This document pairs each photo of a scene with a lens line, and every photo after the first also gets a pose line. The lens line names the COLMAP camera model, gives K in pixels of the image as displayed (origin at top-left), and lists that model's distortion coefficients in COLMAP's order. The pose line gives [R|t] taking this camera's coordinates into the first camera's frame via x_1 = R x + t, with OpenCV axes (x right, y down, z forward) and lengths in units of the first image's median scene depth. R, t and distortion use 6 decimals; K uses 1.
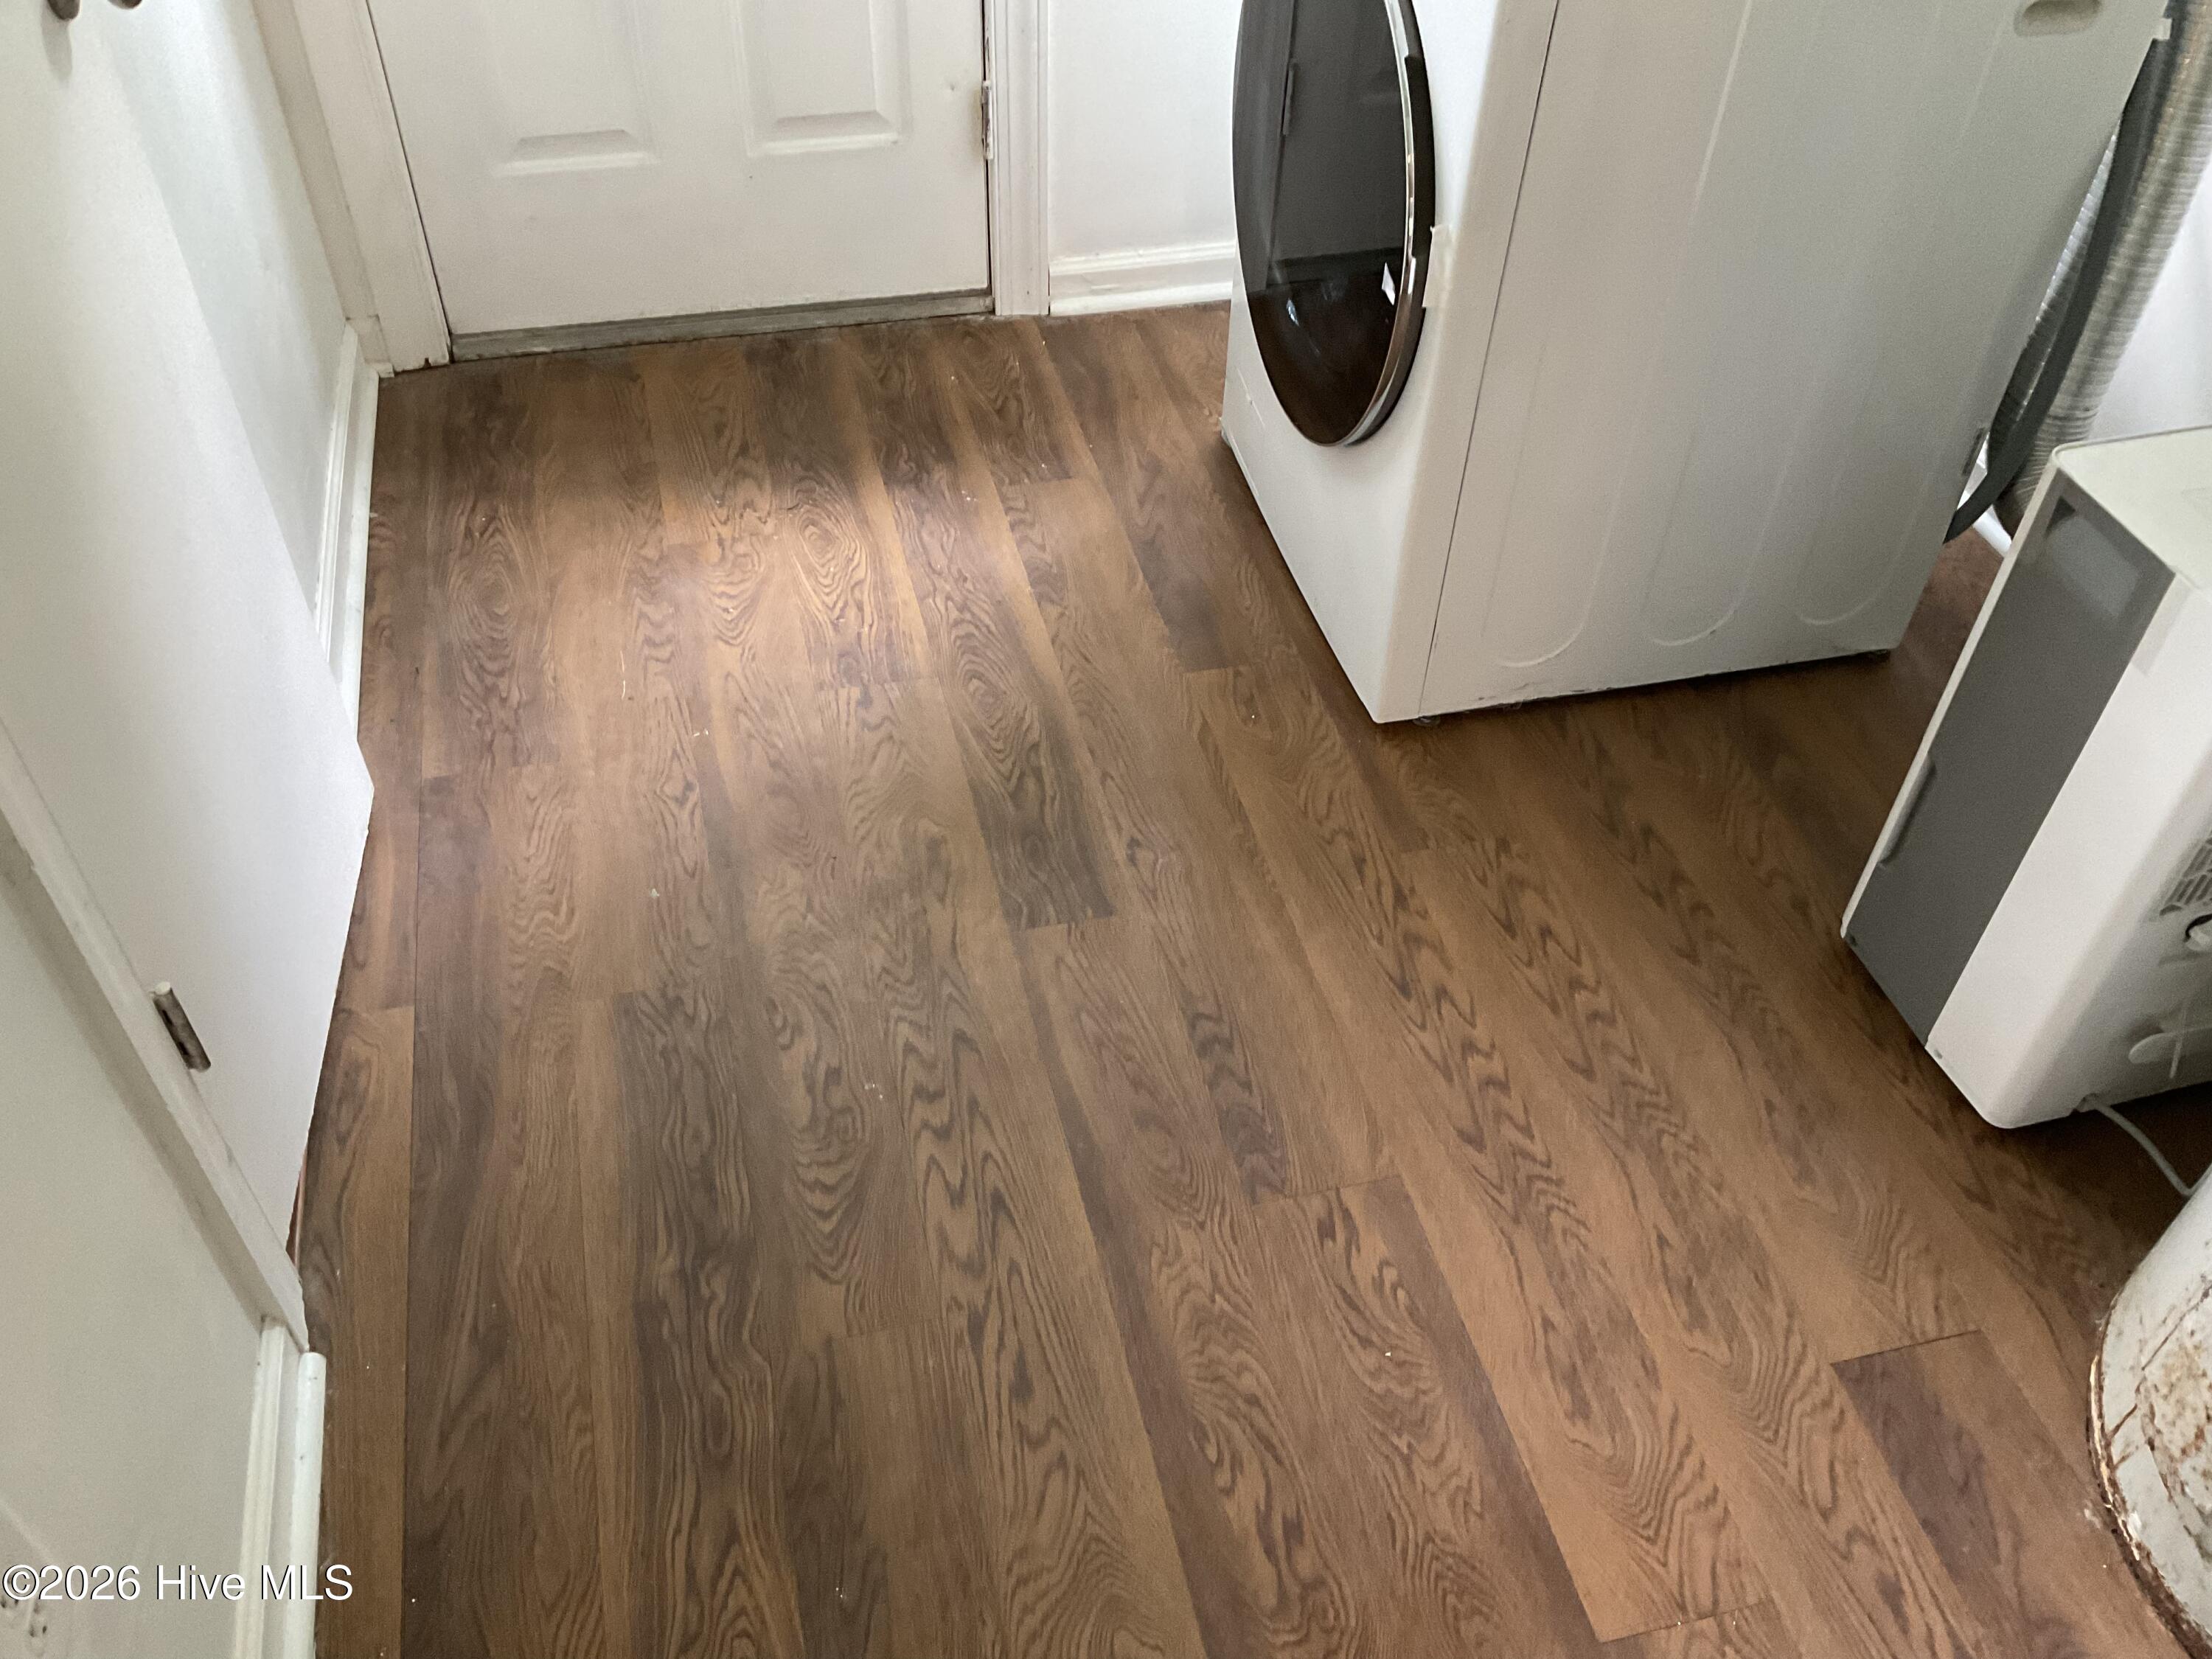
lens RADIAL K [[1821.4, 0, 1115.6], [0, 1821.4, 824.5], [0, 0, 1]] dist [0.082693, -0.137962]
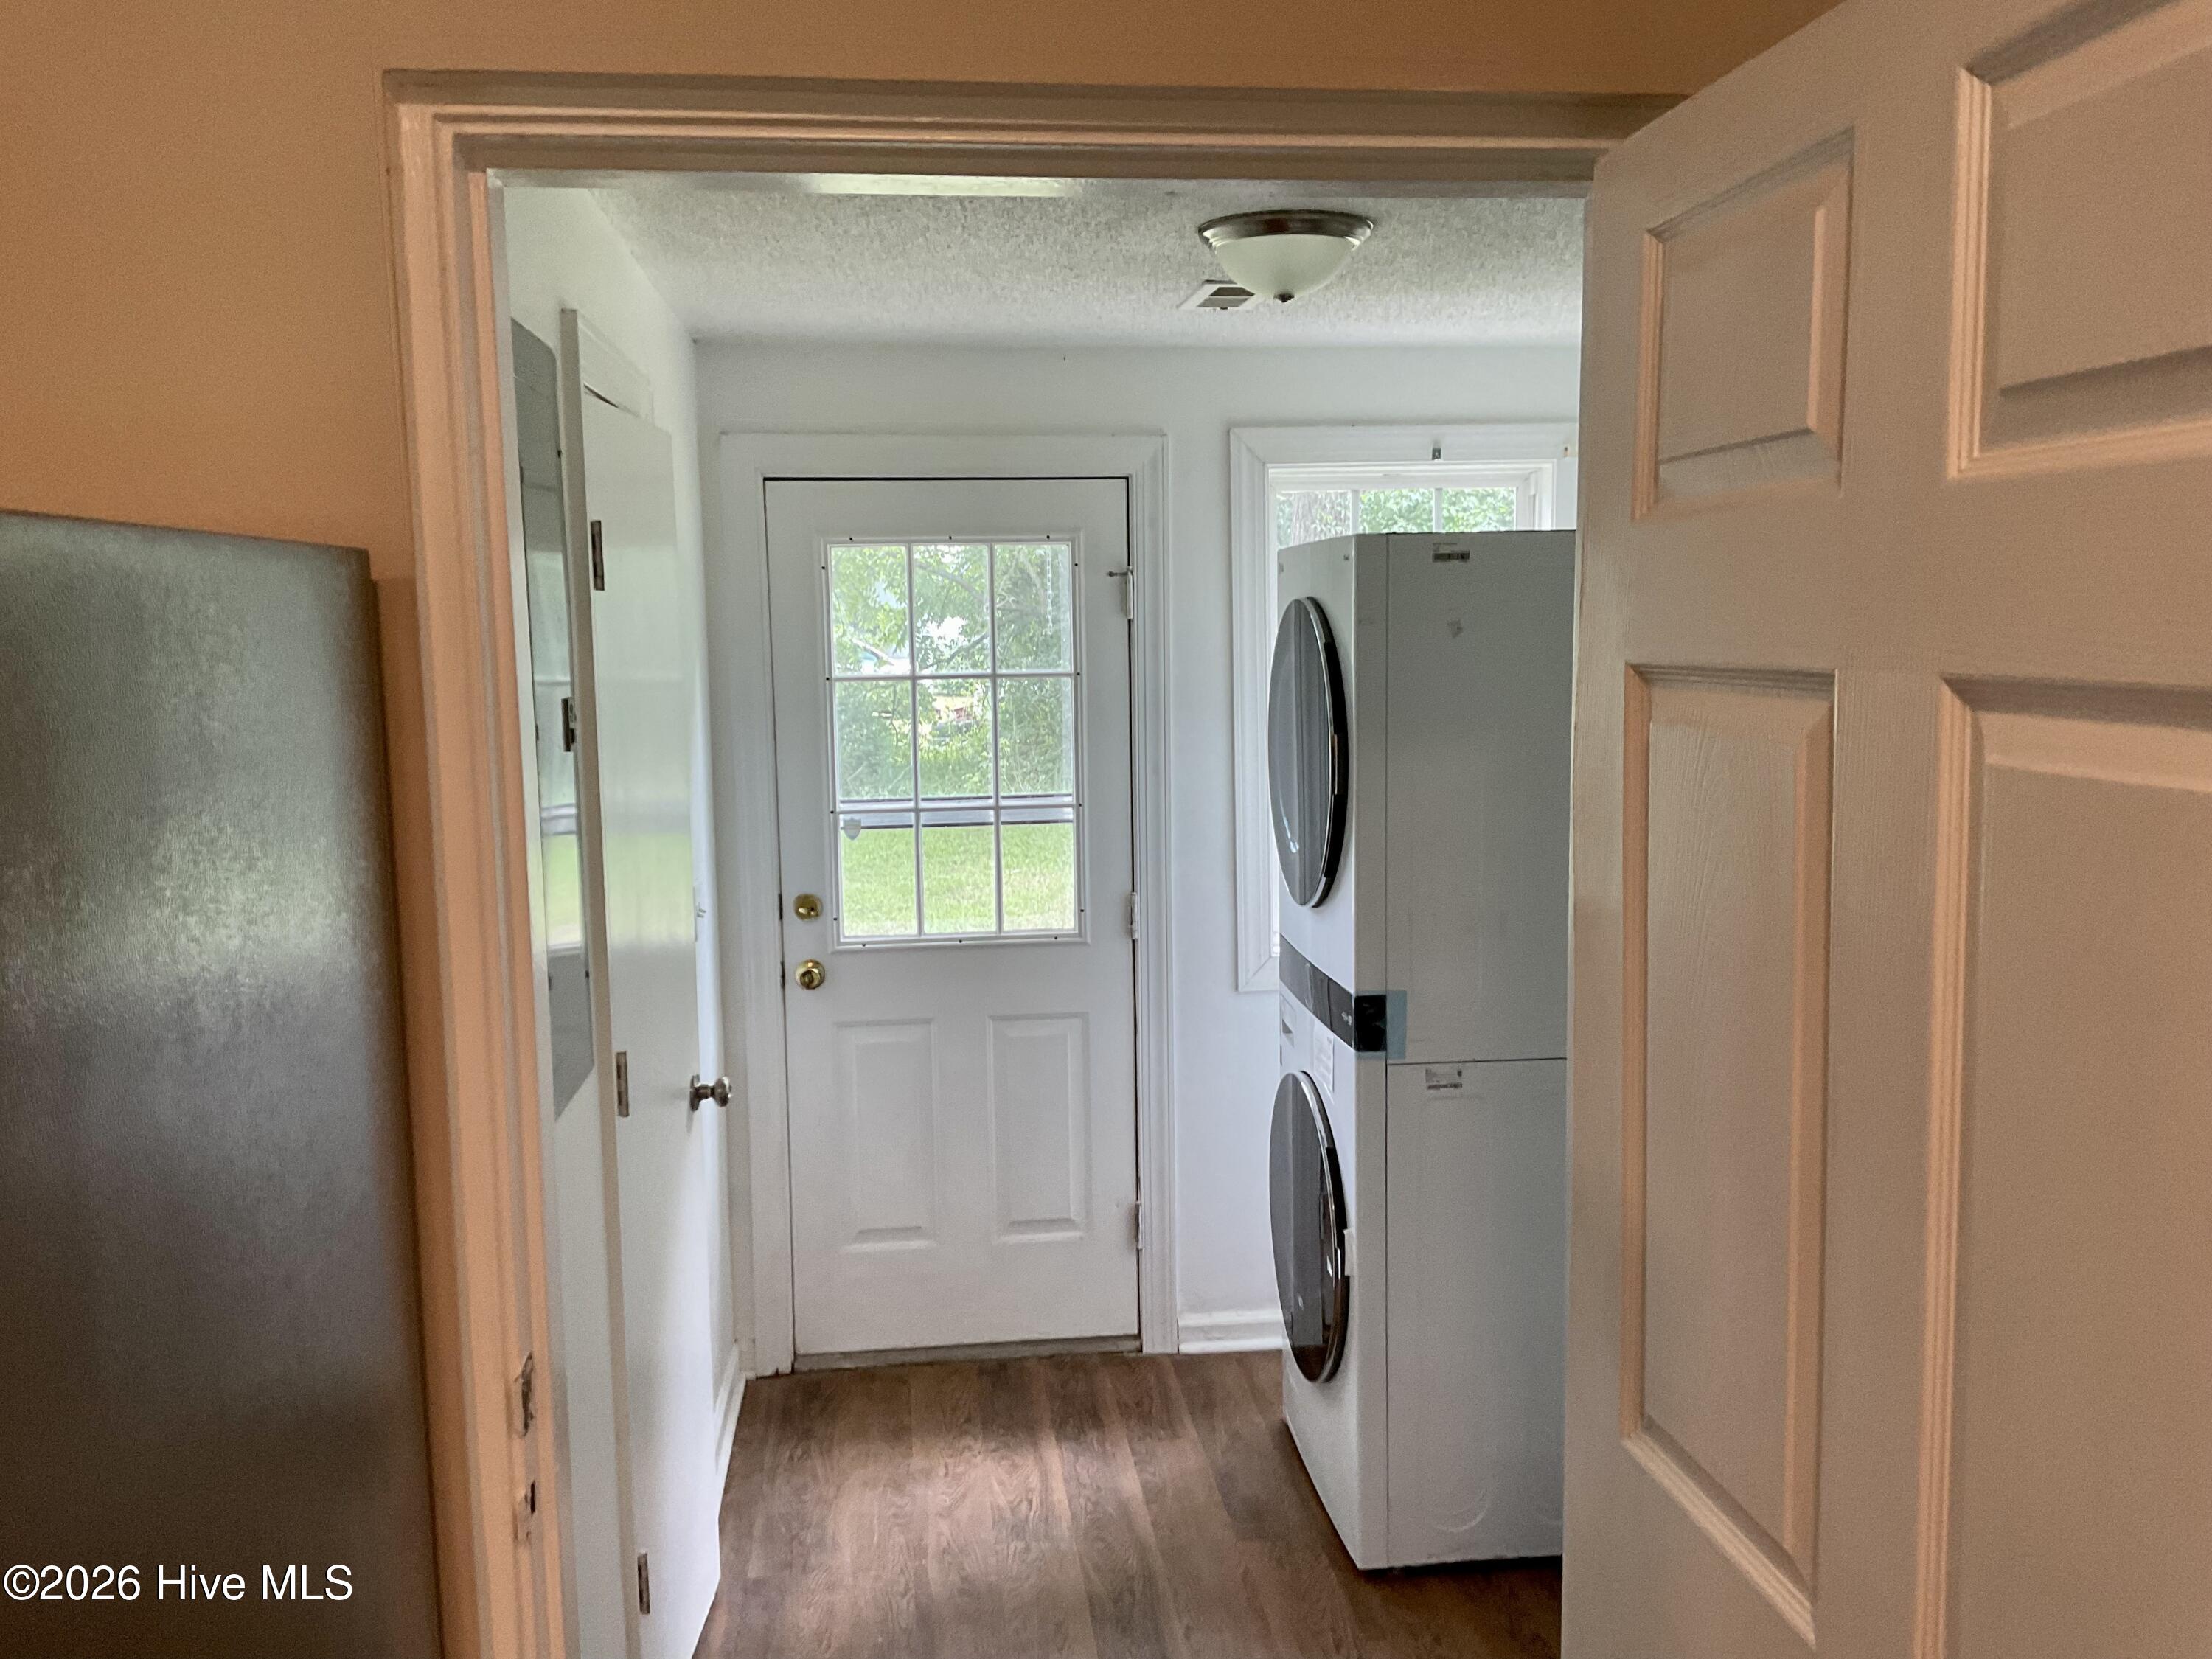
lens RADIAL K [[1821.4, 0, 1124.4], [0, 1821.4, 793.8], [0, 0, 1]] dist [0.082693, -0.137962]
pose [[0.991830, -0.029838, -0.124029, 0.145138], [-0.055478, 0.774612, -0.629998, 0.382180], [0.114872, 0.631732, 0.766628, -0.540523]]
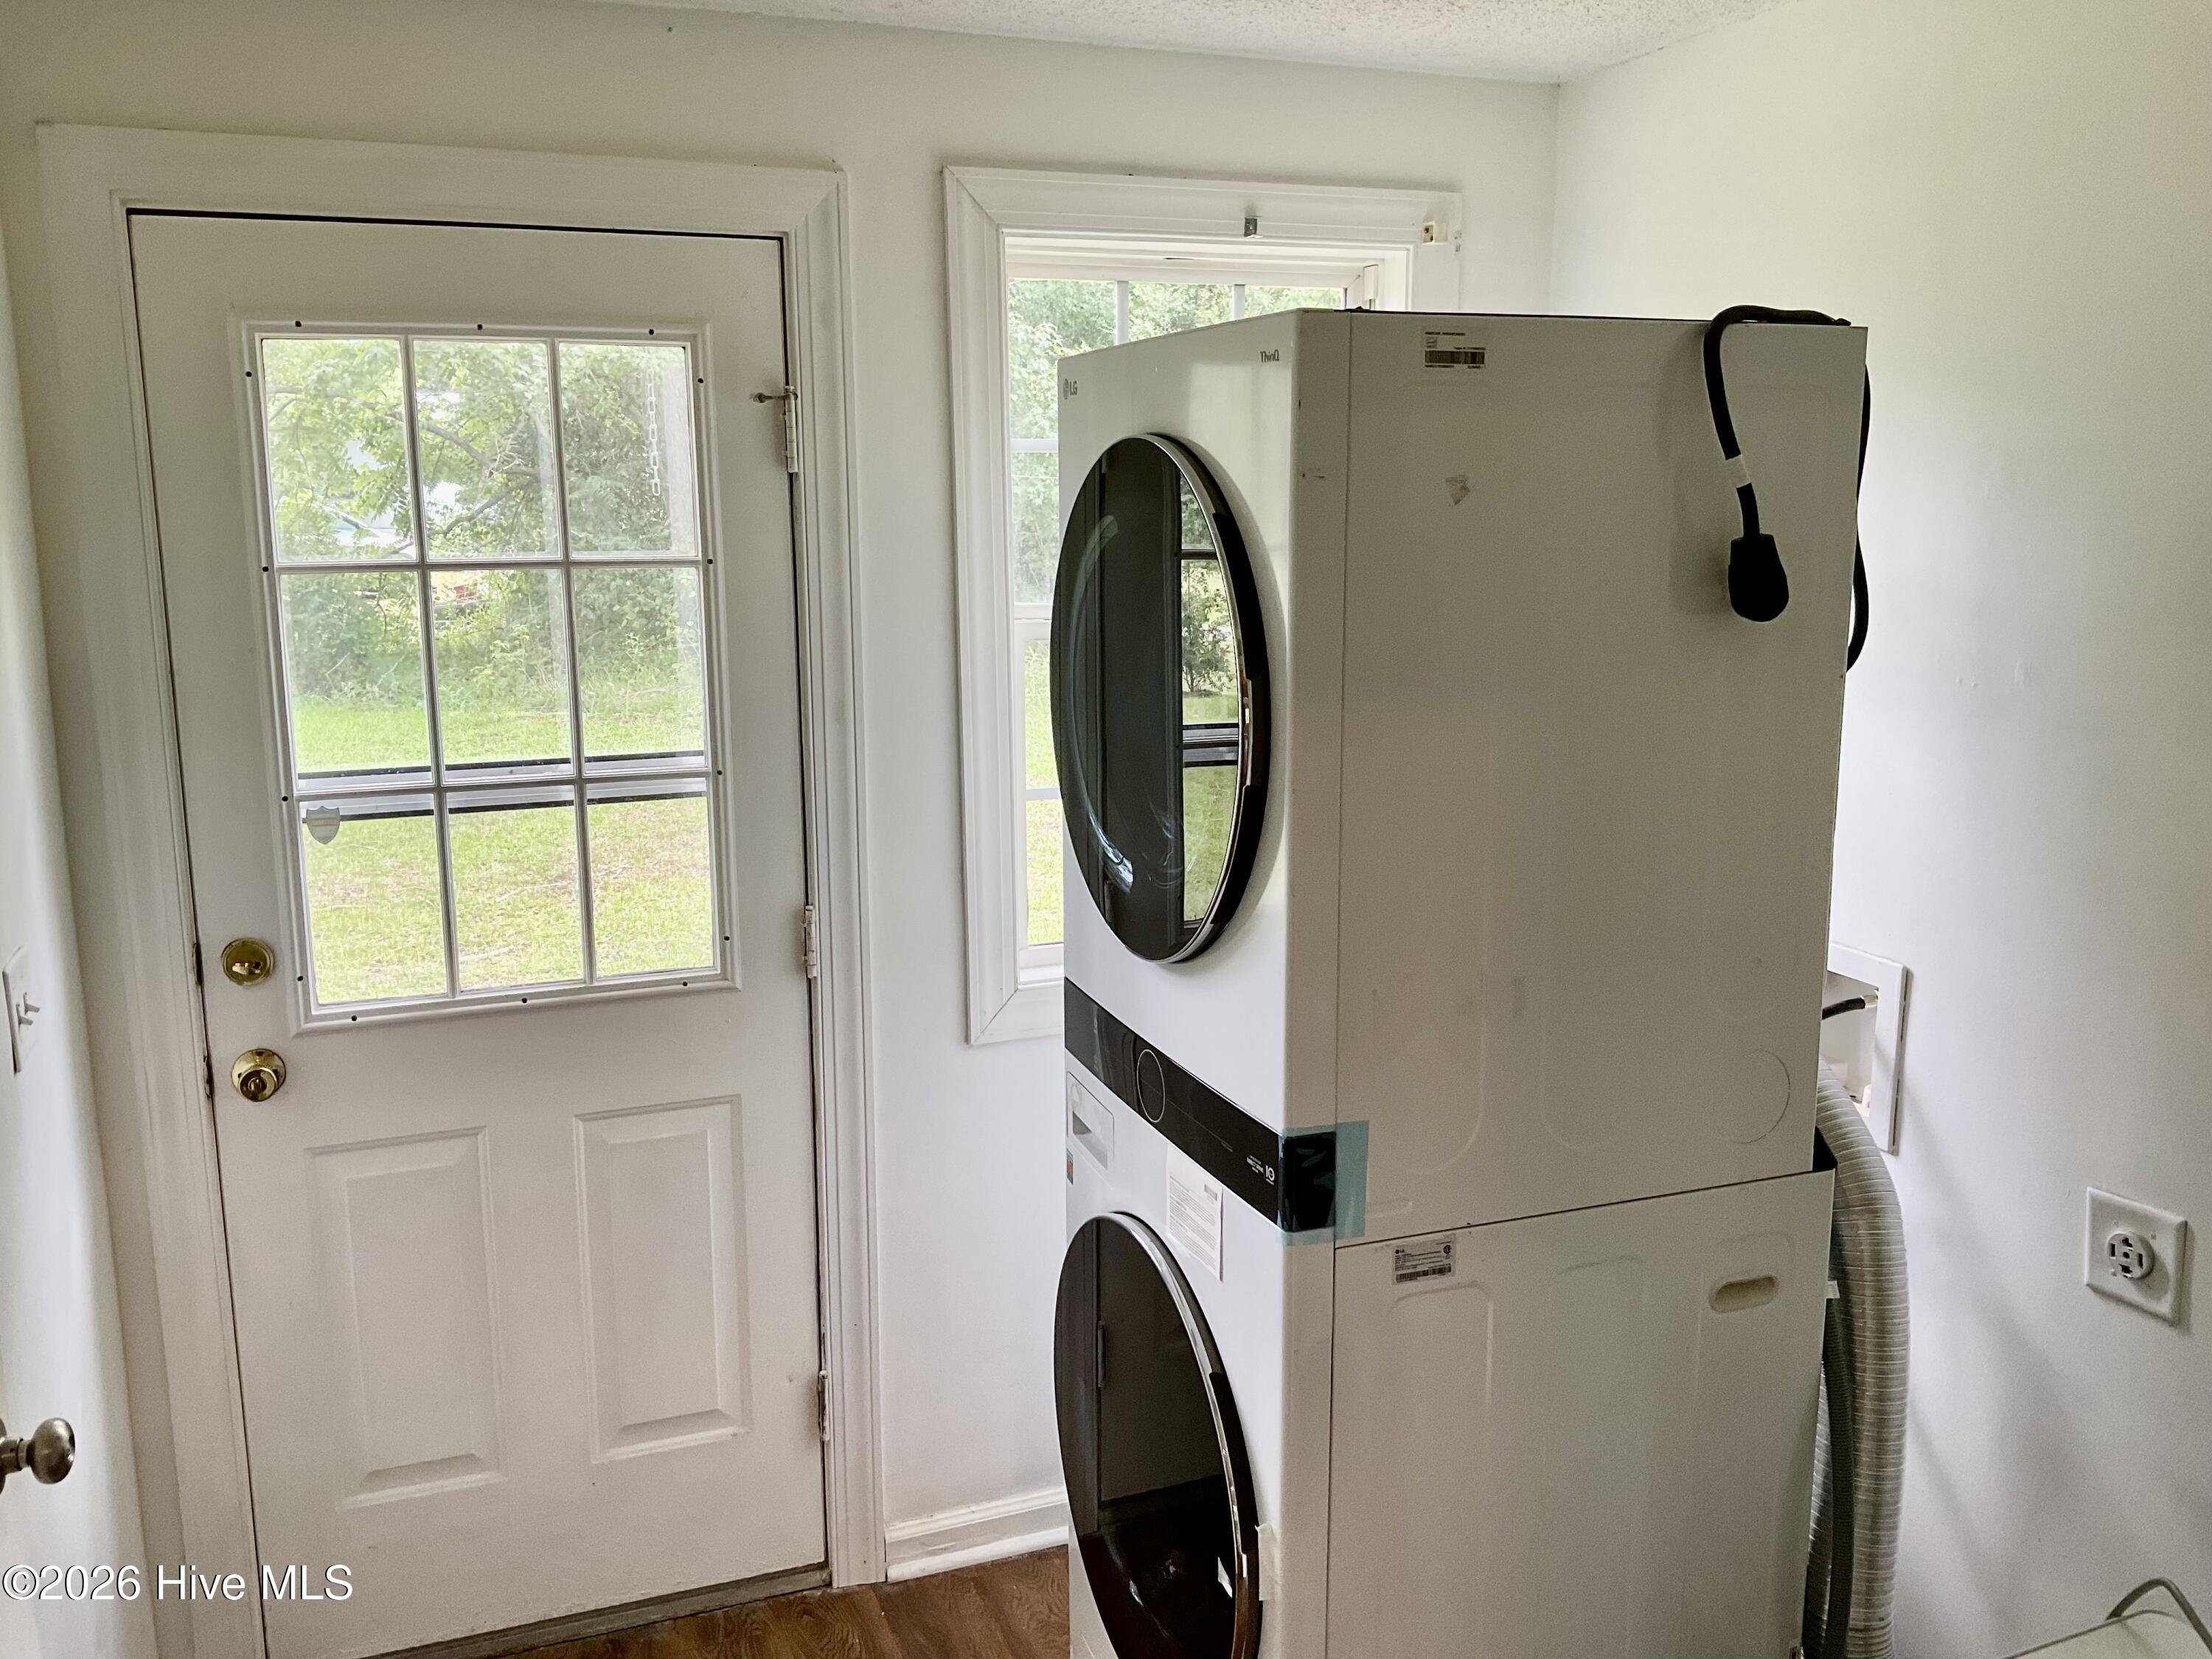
lens RADIAL K [[1821.4, 0, 1110.8], [0, 1821.4, 817.8], [0, 0, 1]] dist [0.082693, -0.137962]
pose [[0.991240, -0.052665, 0.121117, -0.017290], [0.111943, 0.821664, -0.558871, -0.052584], [-0.070085, 0.567533, 0.820362, -0.093652]]
